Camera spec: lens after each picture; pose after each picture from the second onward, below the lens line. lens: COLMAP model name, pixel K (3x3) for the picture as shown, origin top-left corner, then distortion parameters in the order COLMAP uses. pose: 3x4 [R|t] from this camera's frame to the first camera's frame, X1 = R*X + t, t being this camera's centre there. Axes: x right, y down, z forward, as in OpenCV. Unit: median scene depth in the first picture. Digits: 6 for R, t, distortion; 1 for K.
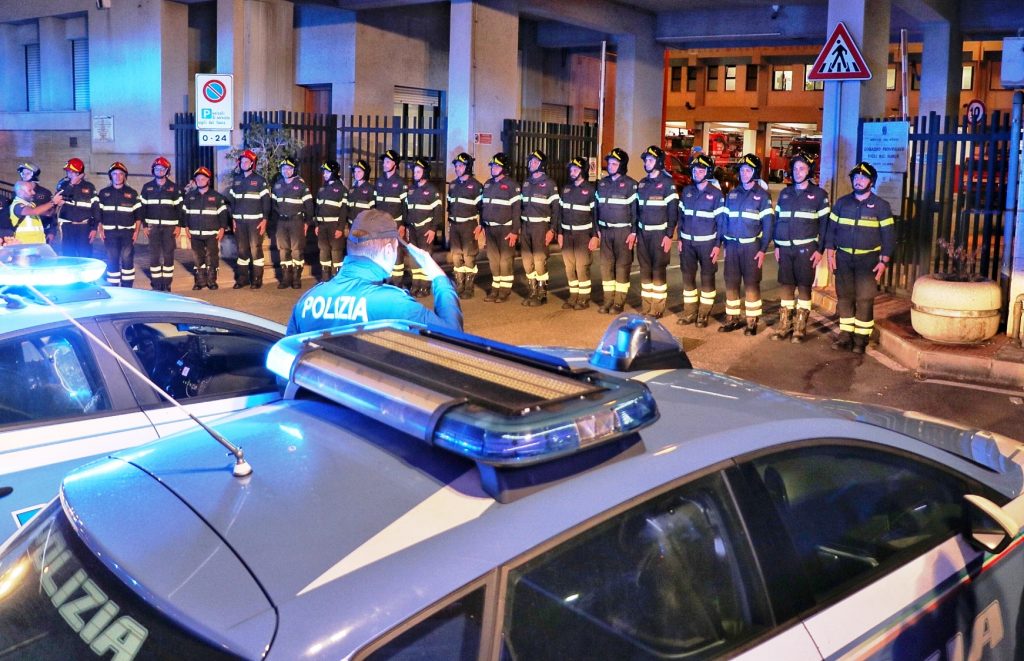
lens RADIAL K [[933.0, 0, 562.9], [0, 933.0, 293.6], [0, 0, 1]] dist [-0.103050, 0.000000]
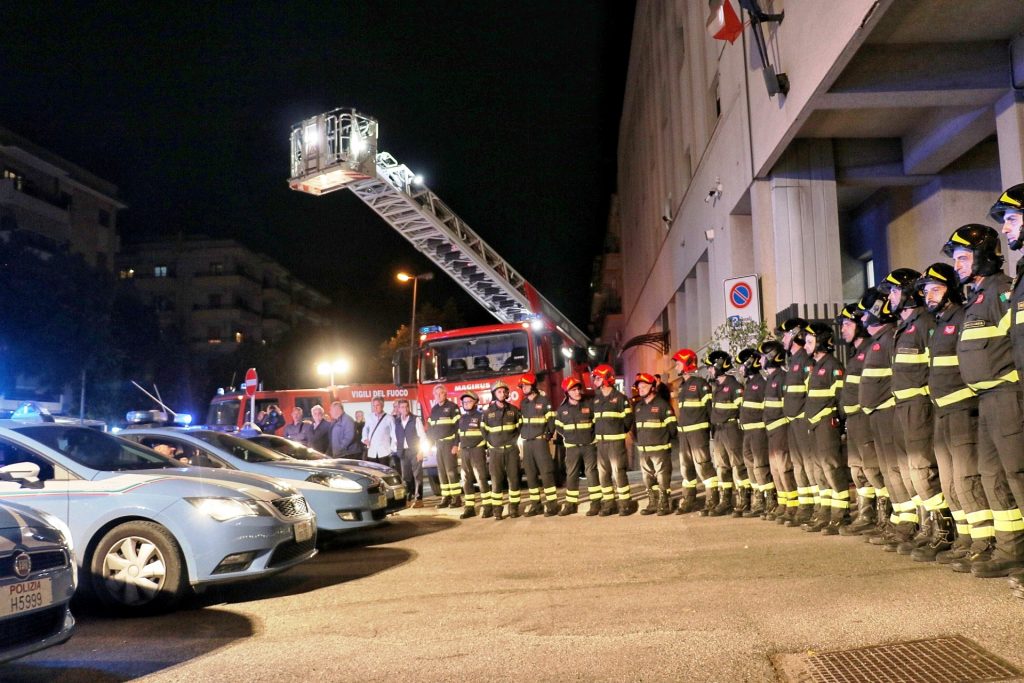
lens RADIAL K [[853.0, 0, 512.3], [0, 853.0, 347.2], [0, 0, 1]] dist [-0.177458, 0.158664]
pose [[0.494032, -0.126103, -0.860250, 0.265139], [-0.086040, 0.977478, -0.192699, 0.005595], [0.865176, 0.169216, 0.472056, 0.549035]]
